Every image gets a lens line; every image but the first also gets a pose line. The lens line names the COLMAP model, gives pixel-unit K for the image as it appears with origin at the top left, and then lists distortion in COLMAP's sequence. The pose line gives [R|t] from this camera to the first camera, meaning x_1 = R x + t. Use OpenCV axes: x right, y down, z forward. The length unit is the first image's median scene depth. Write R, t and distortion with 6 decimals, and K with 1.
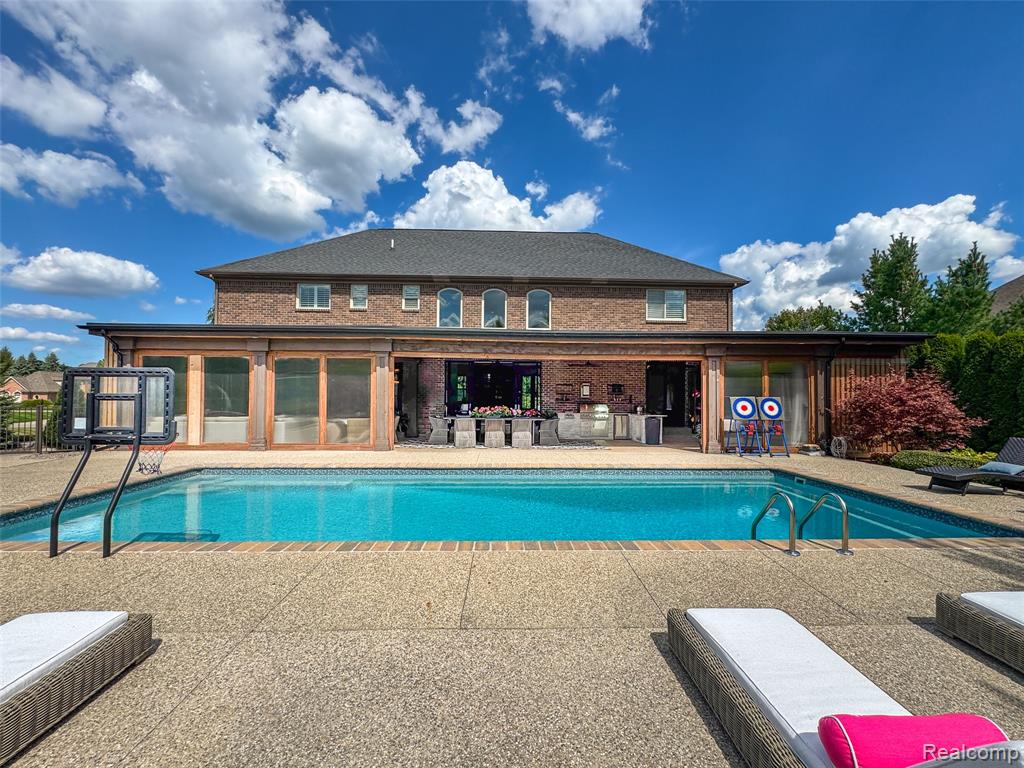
lens RADIAL K [[416.1, 0, 517.6], [0, 416.1, 386.9], [0, 0, 1]] dist [0.001757, -0.006594]
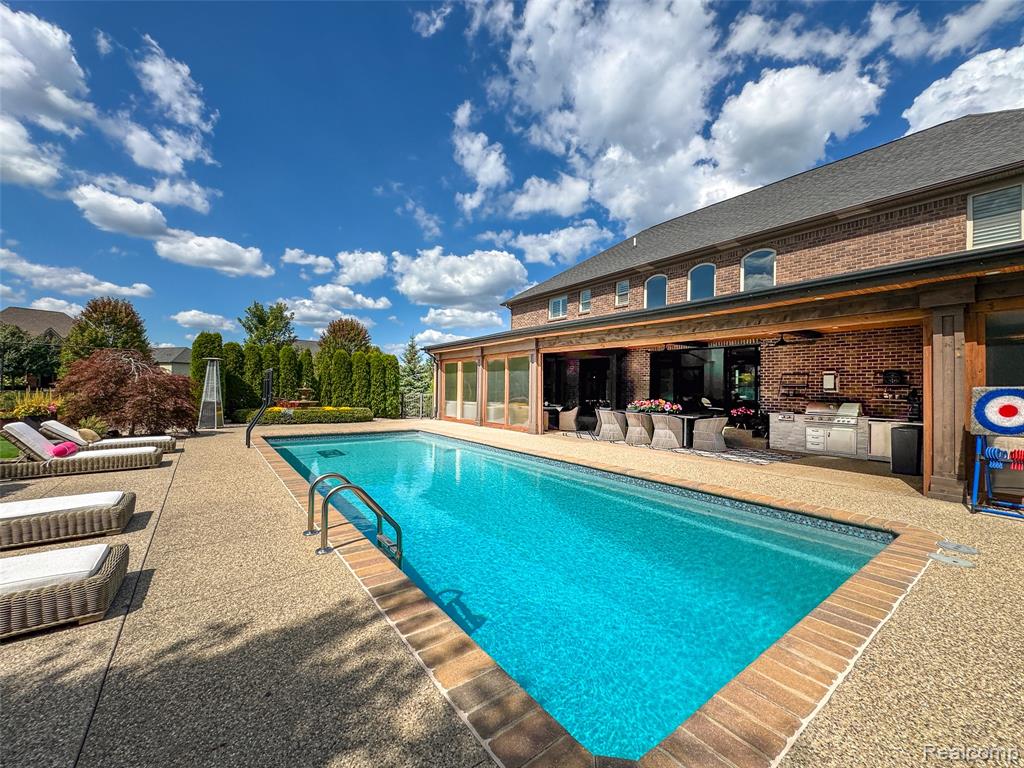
lens RADIAL K [[416.1, 0, 517.6], [0, 416.1, 386.9], [0, 0, 1]] dist [0.001757, -0.006594]
pose [[0.573884, -0.005618, -0.818917, 0.602645], [0.005454, 0.999981, -0.003038, 0.022798], [0.818918, -0.002723, 0.573904, 0.292571]]
